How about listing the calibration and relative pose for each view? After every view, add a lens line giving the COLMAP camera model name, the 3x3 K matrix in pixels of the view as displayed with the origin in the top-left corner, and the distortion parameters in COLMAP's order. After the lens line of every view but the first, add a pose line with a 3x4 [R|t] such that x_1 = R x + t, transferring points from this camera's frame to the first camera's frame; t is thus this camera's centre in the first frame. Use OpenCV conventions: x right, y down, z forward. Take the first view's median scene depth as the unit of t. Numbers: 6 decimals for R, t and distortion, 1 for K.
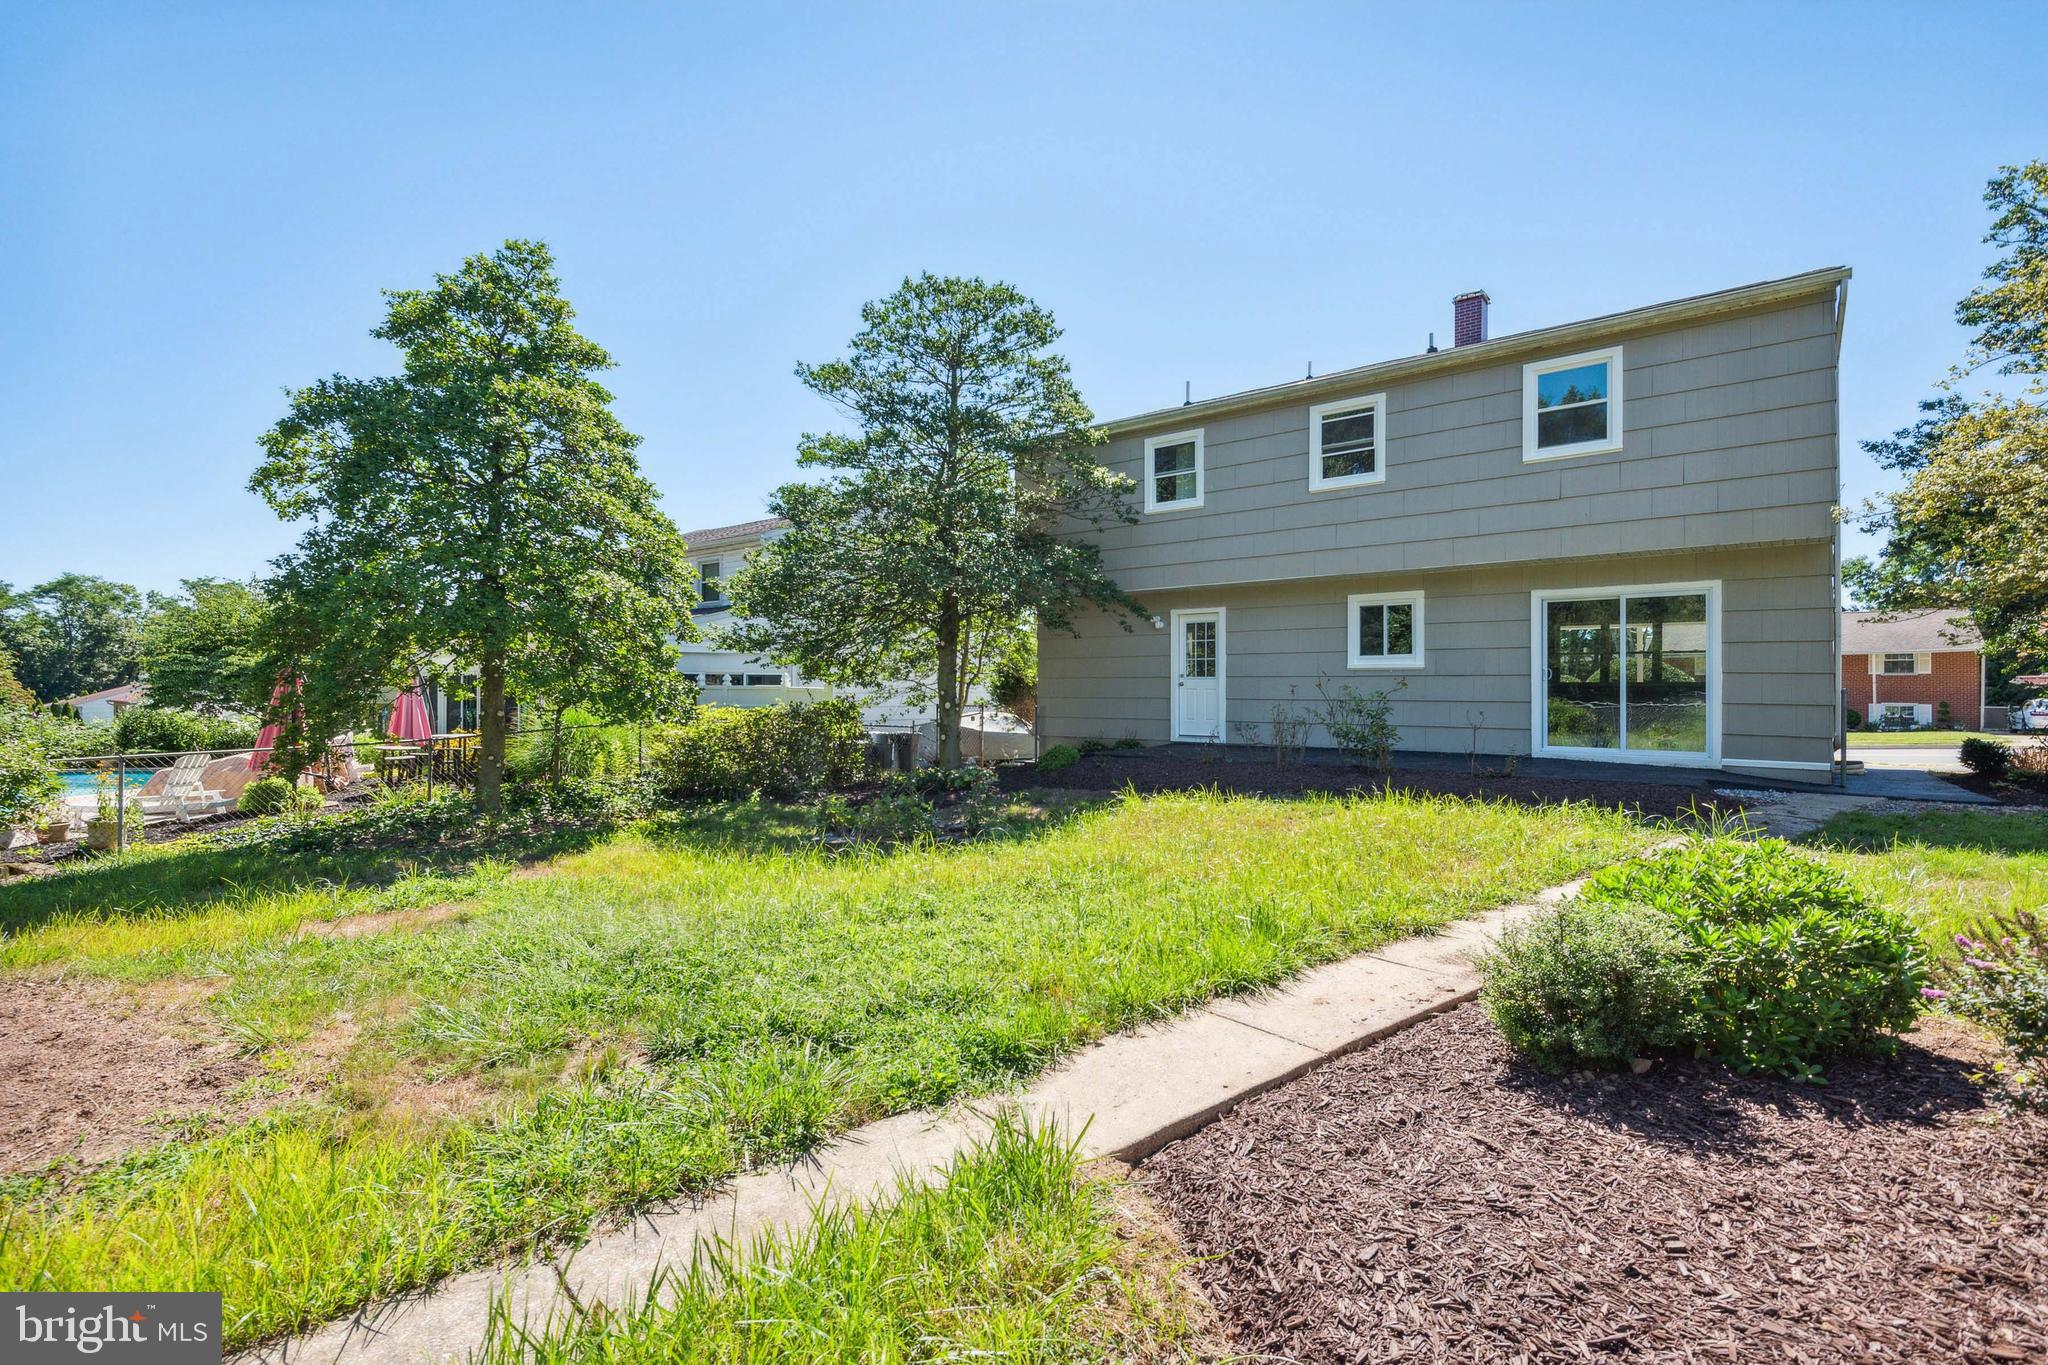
lens RADIAL K [[932.3, 0, 1012.4], [0, 932.3, 686.5], [0, 0, 1]] dist [0.037325, -0.013700]
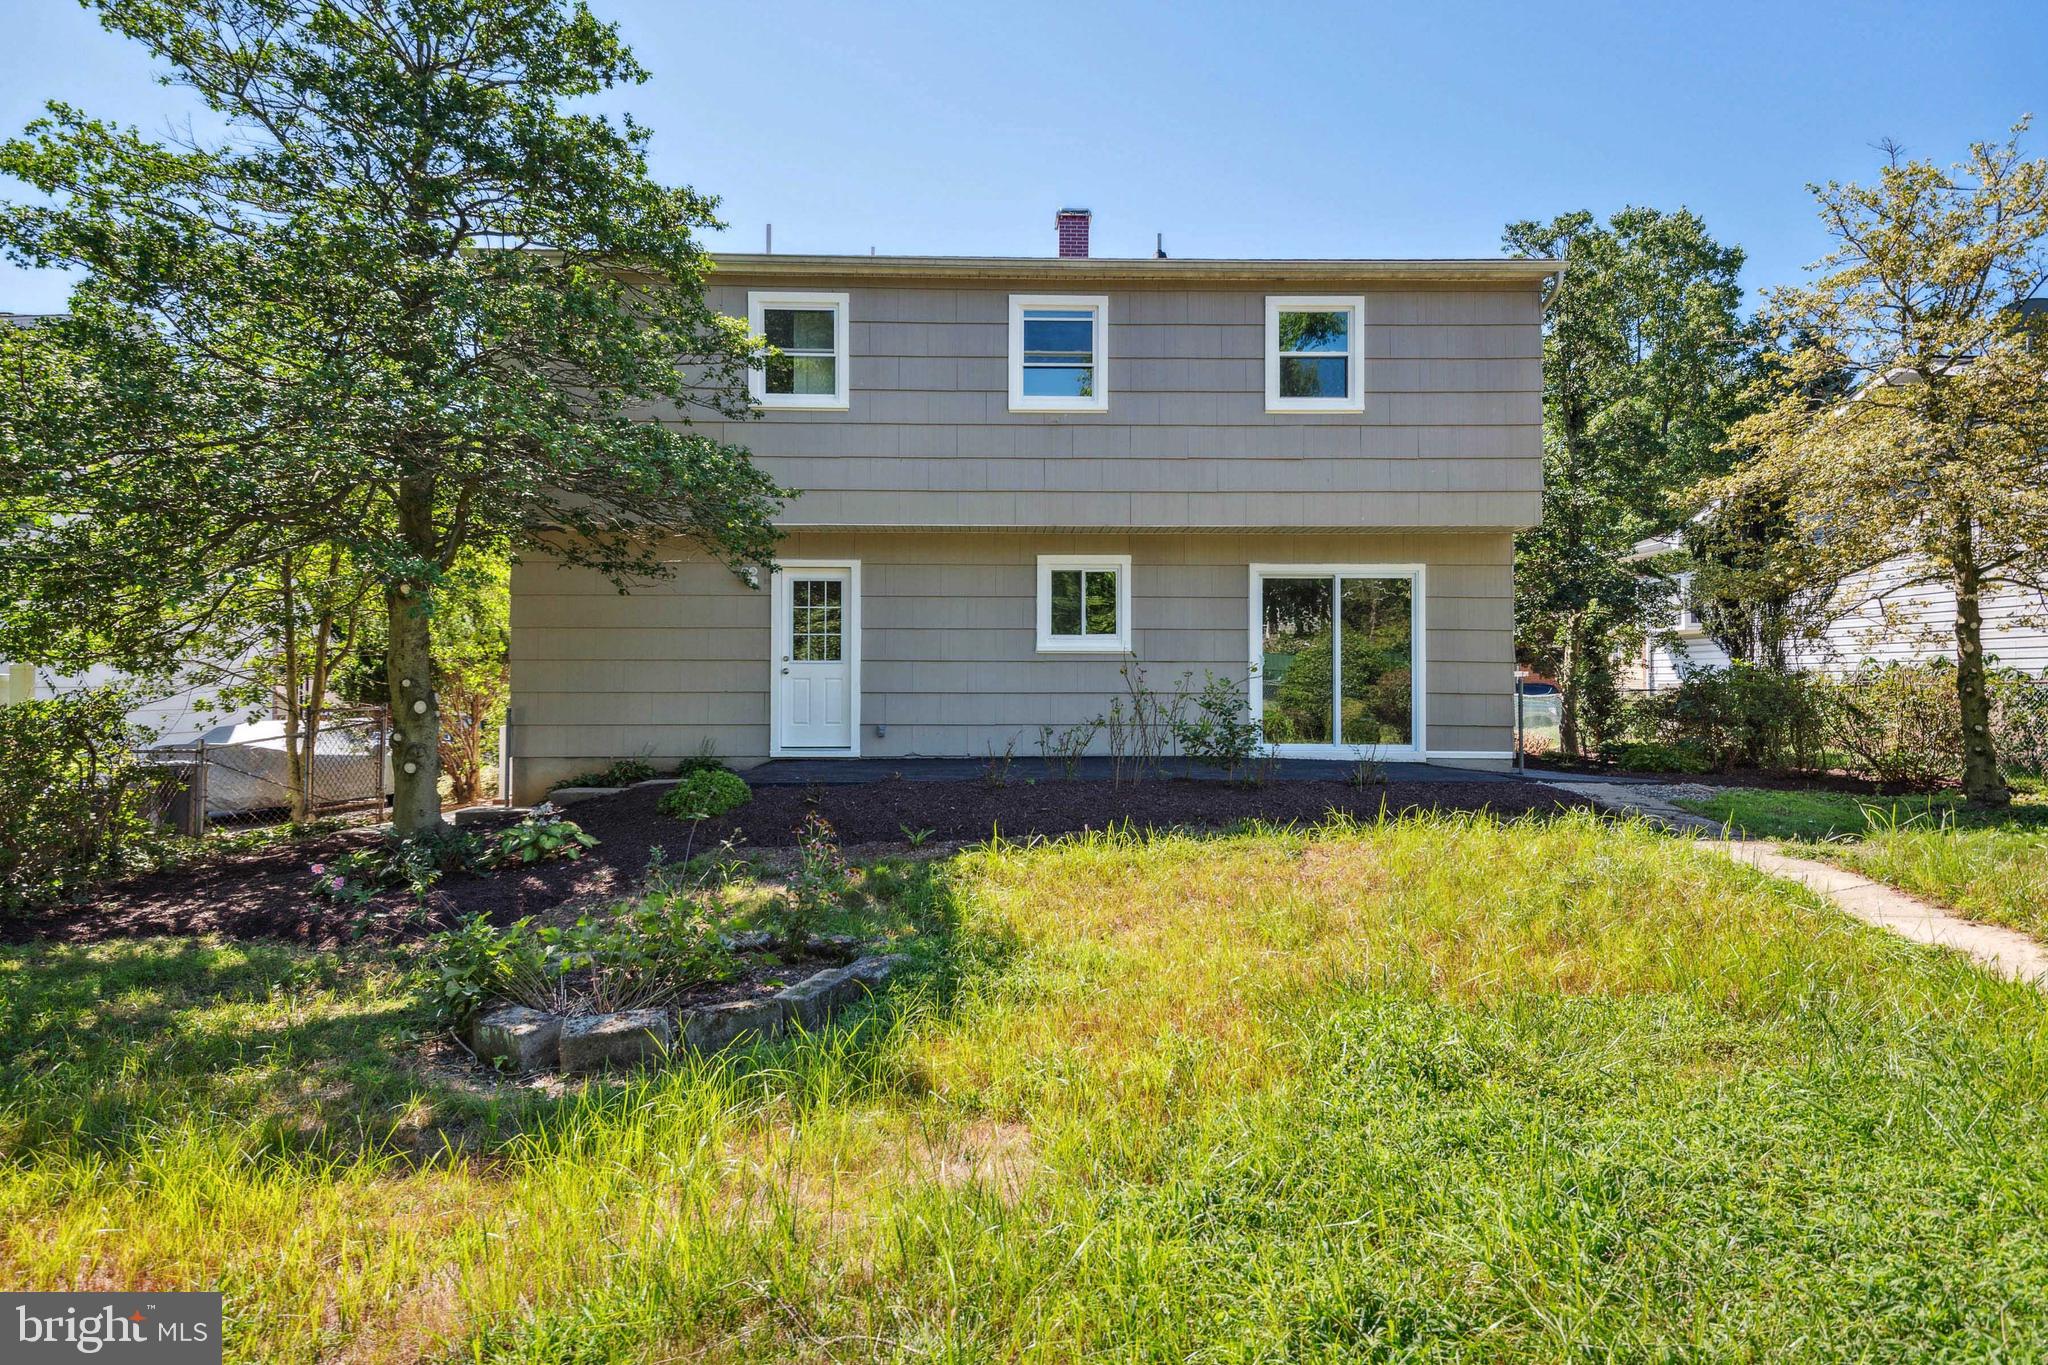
lens RADIAL K [[1248.1, 0, 1024.0], [0, 1248.1, 682.5], [0, 0, 1]] dist [0.043003, -0.000011]
pose [[0.766189, -0.001276, 0.642614, -0.306735], [-0.002219, 0.999987, 0.004632, 0.001332], [-0.642612, -0.004975, 0.766176, 0.240166]]
